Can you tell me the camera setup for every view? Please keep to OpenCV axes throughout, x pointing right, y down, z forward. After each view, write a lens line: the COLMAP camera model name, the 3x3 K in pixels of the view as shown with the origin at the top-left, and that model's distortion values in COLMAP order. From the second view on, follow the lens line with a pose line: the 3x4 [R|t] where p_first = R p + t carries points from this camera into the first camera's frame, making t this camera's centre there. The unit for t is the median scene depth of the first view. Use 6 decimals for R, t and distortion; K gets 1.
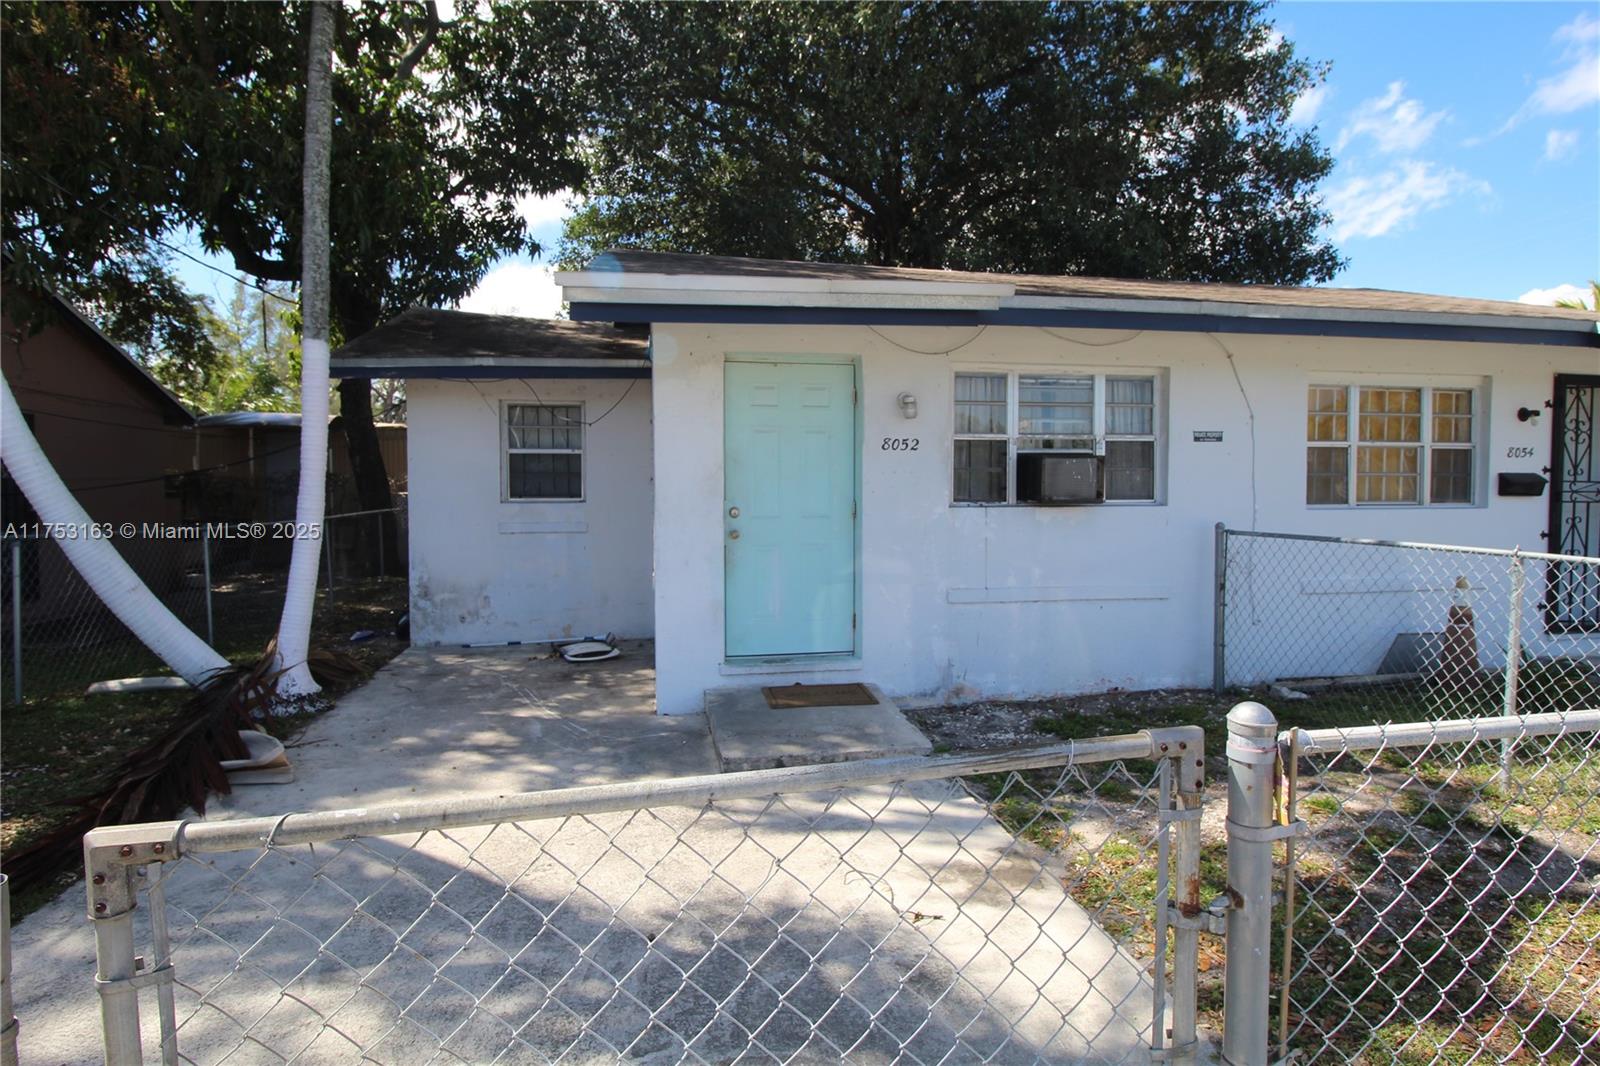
lens RADIAL K [[811.2, 0, 794.5], [0, 811.2, 525.2], [0, 0, 1]] dist [0.002029, -0.012006]
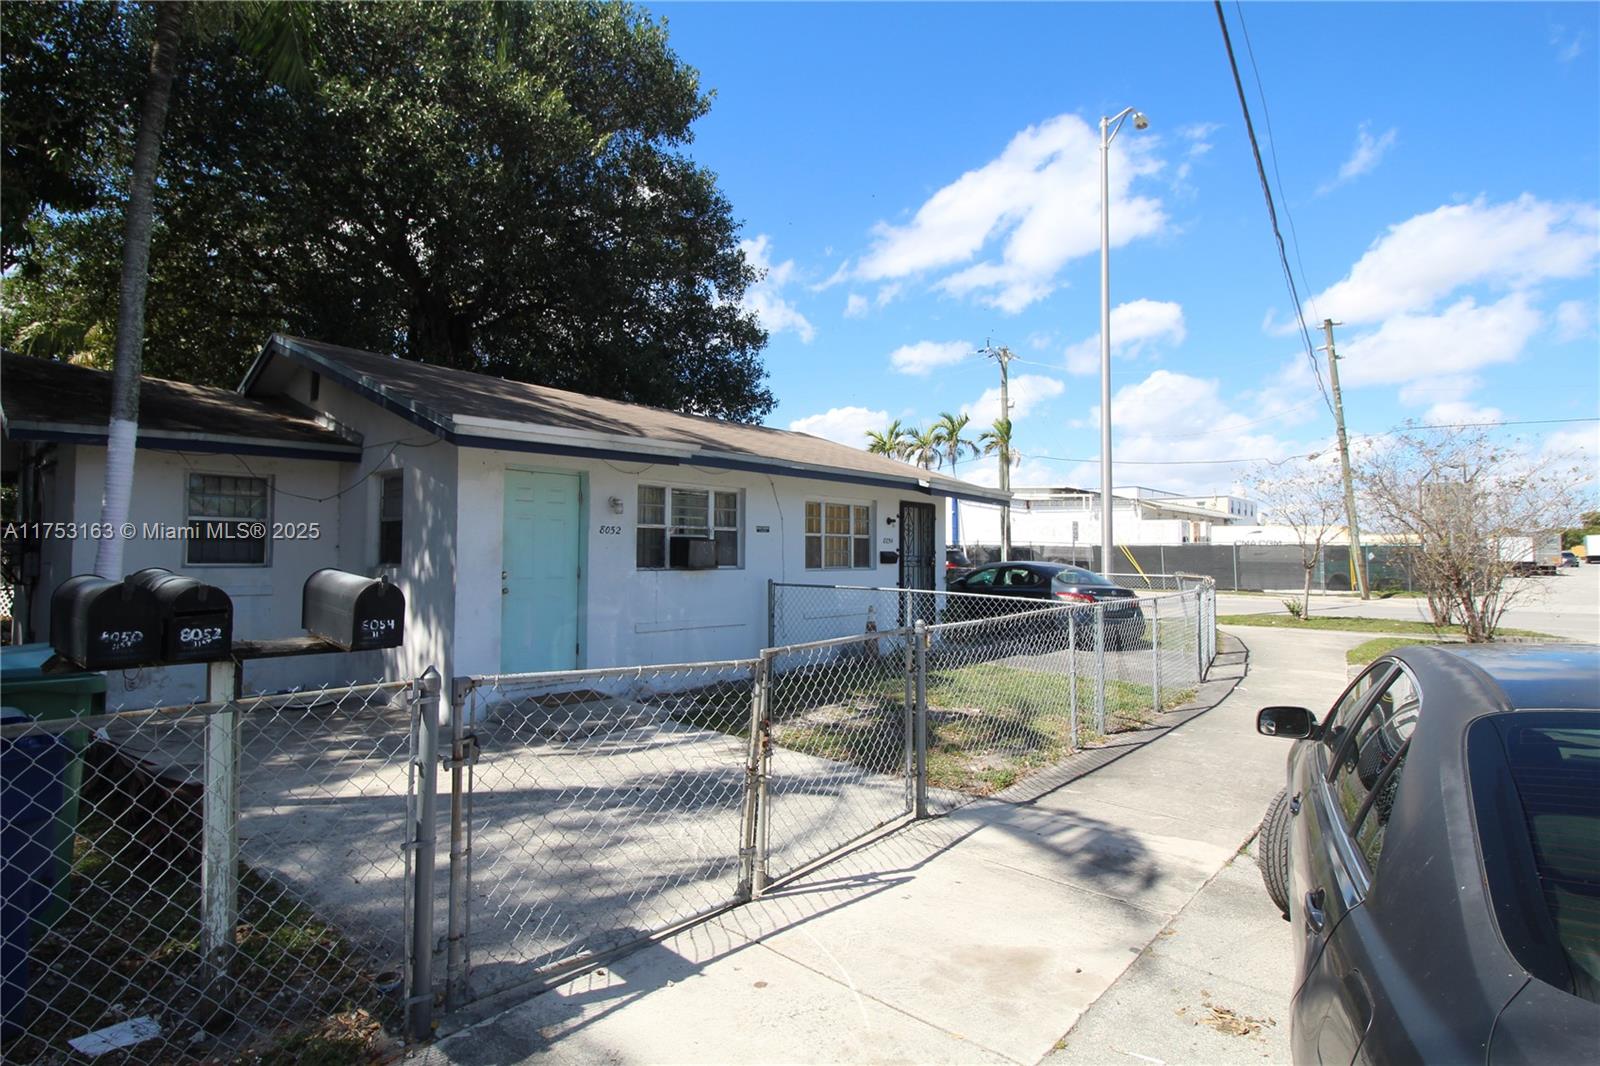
lens RADIAL K [[811.2, 0, 794.5], [0, 811.2, 525.2], [0, 0, 1]] dist [0.002029, -0.012006]
pose [[0.774746, 0.031162, 0.631504, -0.526010], [0.015779, 0.997521, -0.068581, 0.001702], [-0.632075, 0.063097, 0.772334, -0.376104]]
